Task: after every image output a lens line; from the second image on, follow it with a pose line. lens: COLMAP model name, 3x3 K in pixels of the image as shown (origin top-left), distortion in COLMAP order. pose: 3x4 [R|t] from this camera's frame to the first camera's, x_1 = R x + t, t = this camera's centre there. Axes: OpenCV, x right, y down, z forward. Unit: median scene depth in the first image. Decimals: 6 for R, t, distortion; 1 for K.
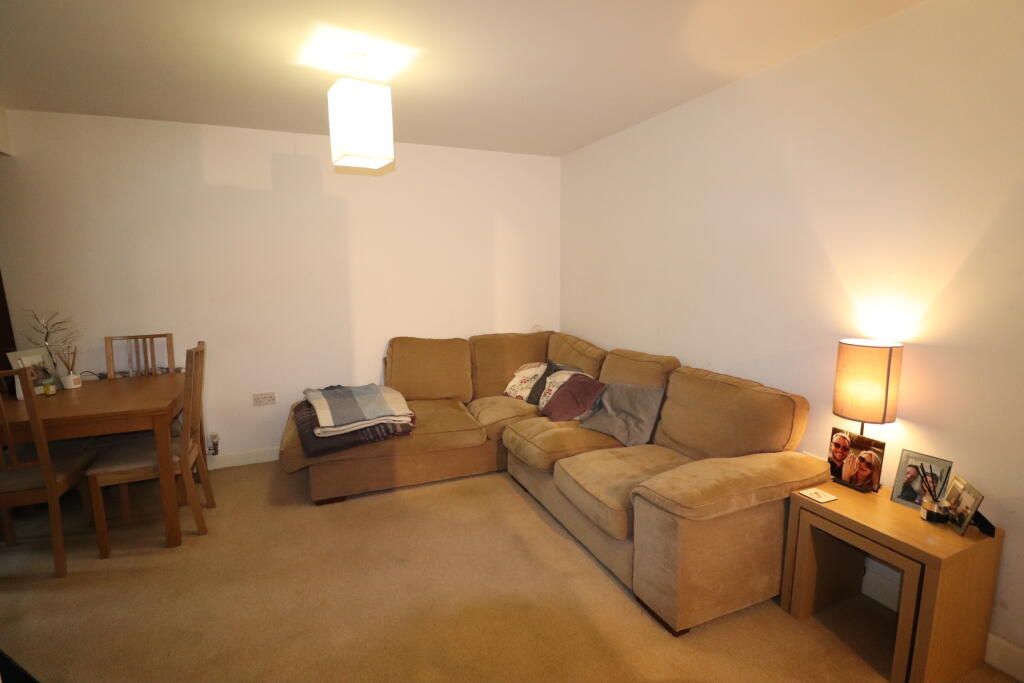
lens RADIAL K [[474.6, 0, 509.1], [0, 474.6, 336.7], [0, 0, 1]] dist [0.002463, -0.016166]
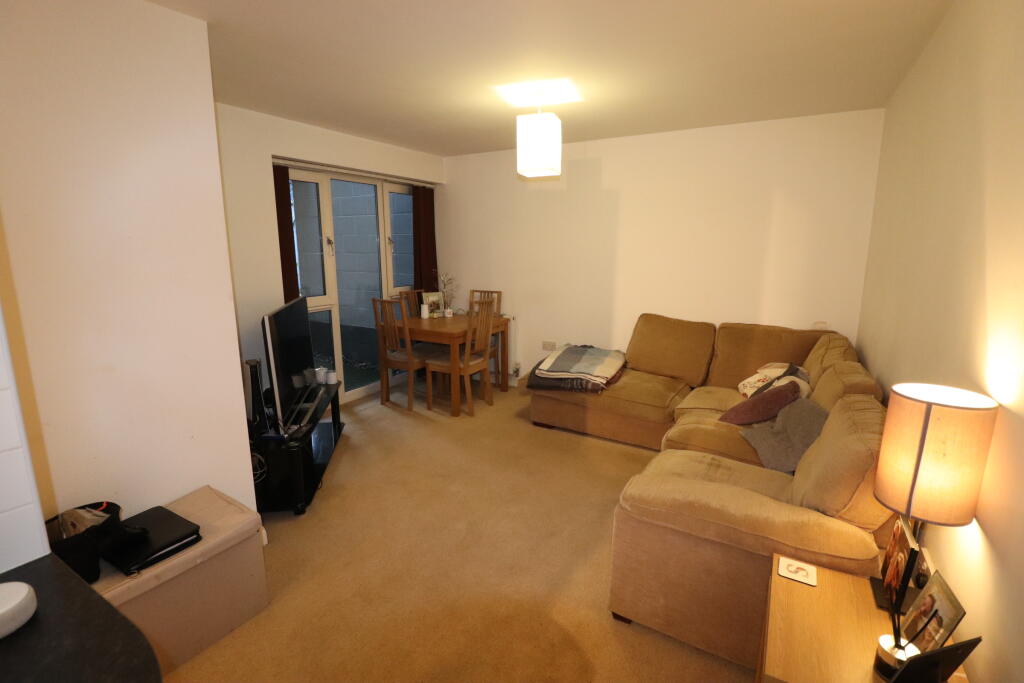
lens RADIAL K [[474.6, 0, 509.1], [0, 474.6, 336.7], [0, 0, 1]] dist [0.002463, -0.016166]
pose [[0.592597, 0.161229, -0.789198, 0.589493], [-0.117625, 0.986582, 0.113231, -0.042818], [0.796864, 0.025729, 0.603610, 0.105786]]
